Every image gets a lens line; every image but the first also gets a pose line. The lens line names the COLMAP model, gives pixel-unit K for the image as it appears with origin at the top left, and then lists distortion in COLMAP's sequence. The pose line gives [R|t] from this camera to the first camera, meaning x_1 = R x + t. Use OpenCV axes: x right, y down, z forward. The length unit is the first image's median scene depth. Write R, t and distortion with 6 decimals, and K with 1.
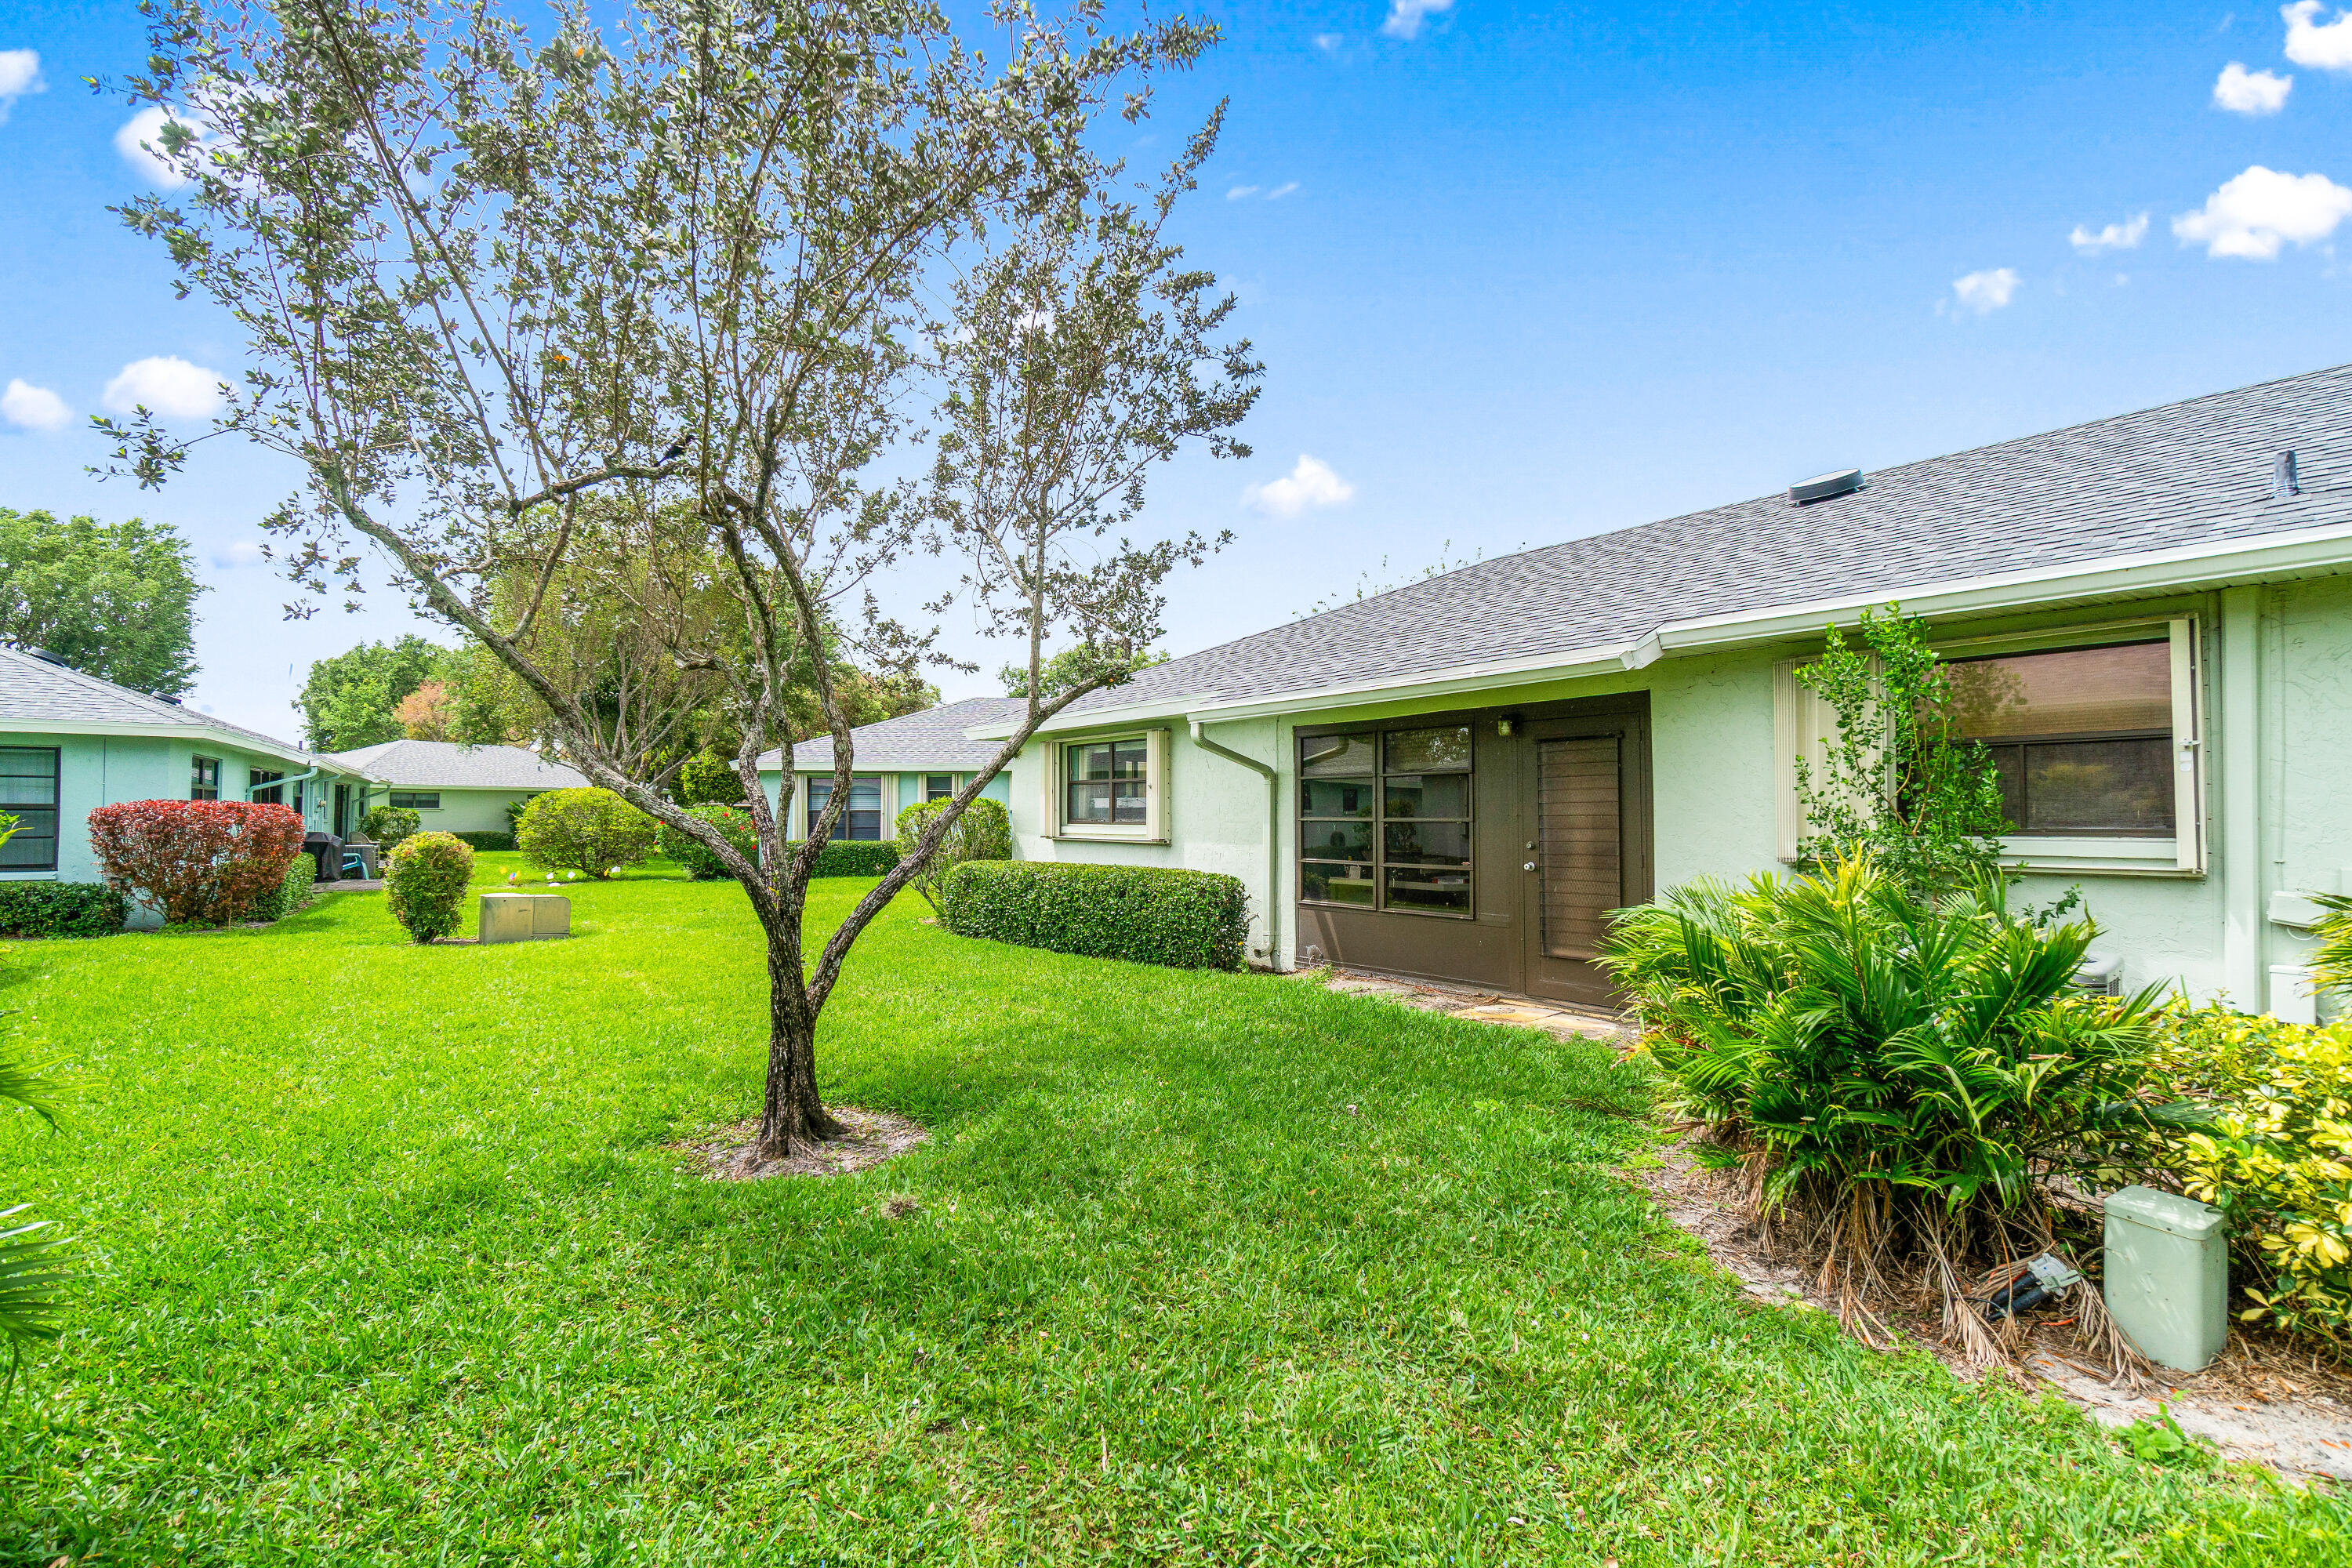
lens RADIAL K [[1011.4, 0, 1168.9], [0, 1011.4, 774.5], [0, 0, 1]] dist [-0.001301, 0.000015]
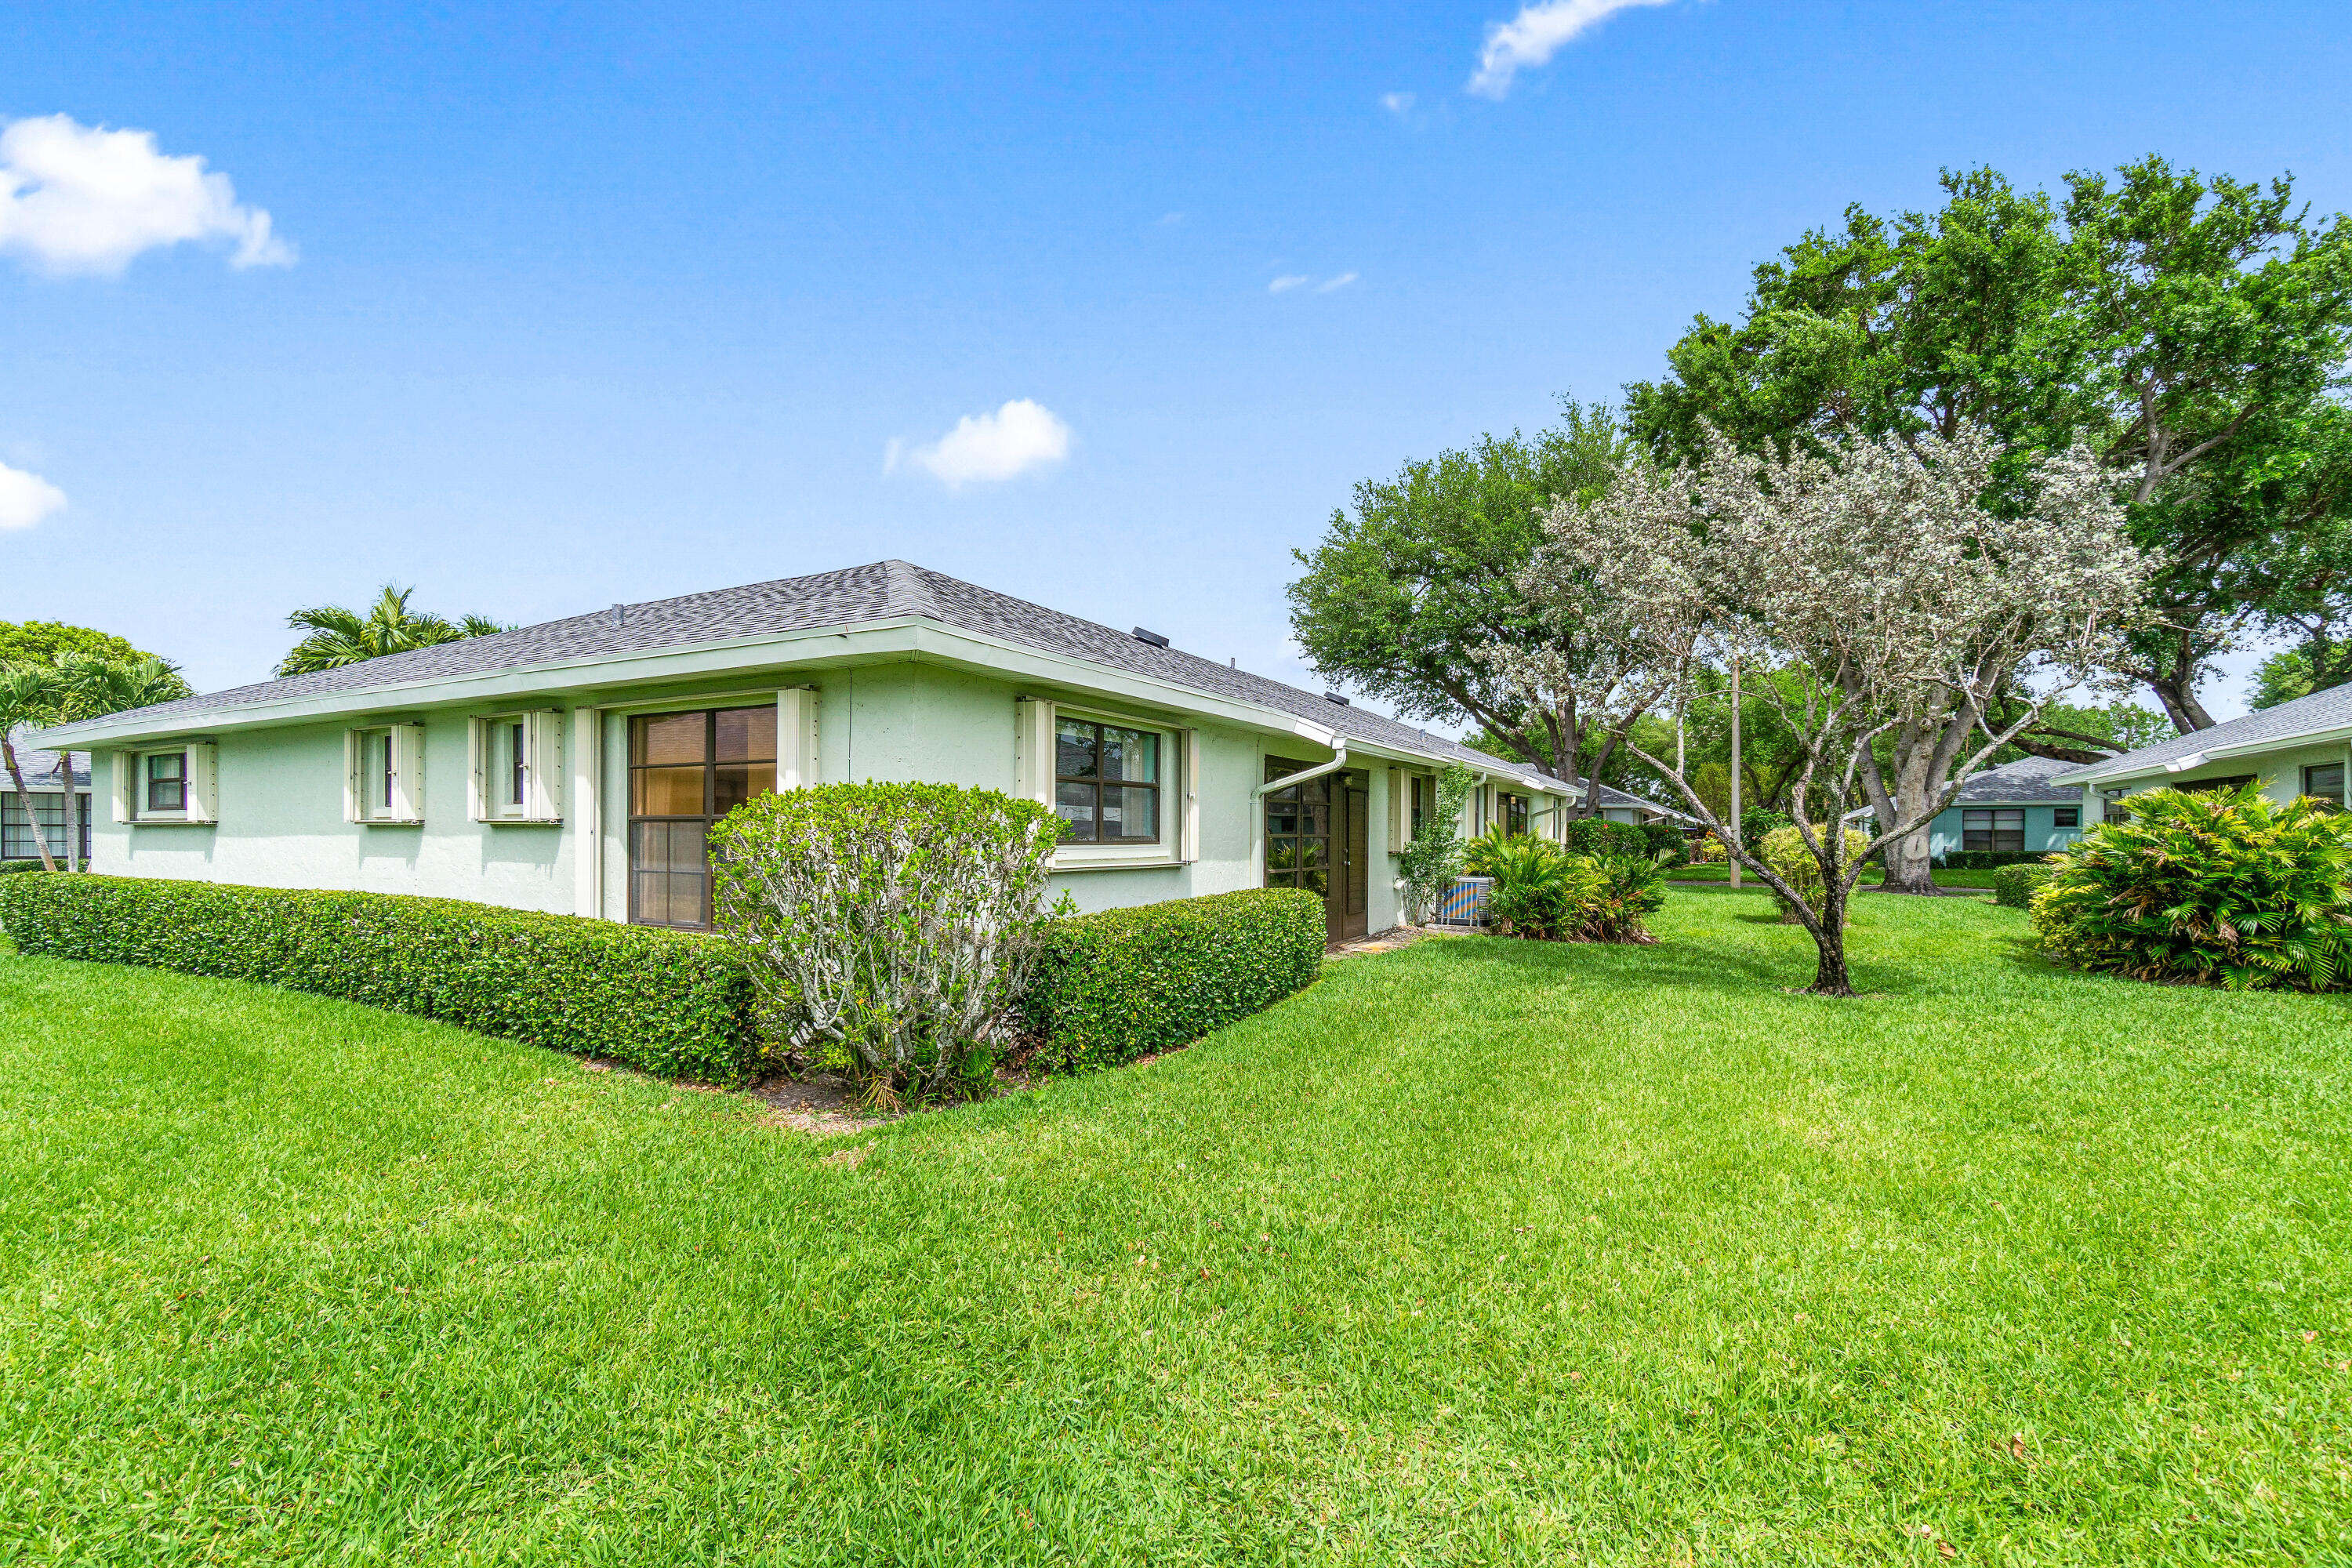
lens RADIAL K [[1011.4, 0, 1168.9], [0, 1011.4, 774.5], [0, 0, 1]] dist [-0.001301, 0.000015]
pose [[-0.394080, 0.052753, 0.917561, -0.739550], [-0.037096, 0.996625, -0.073231, 0.052133], [-0.918327, -0.062897, -0.390793, 1.305277]]
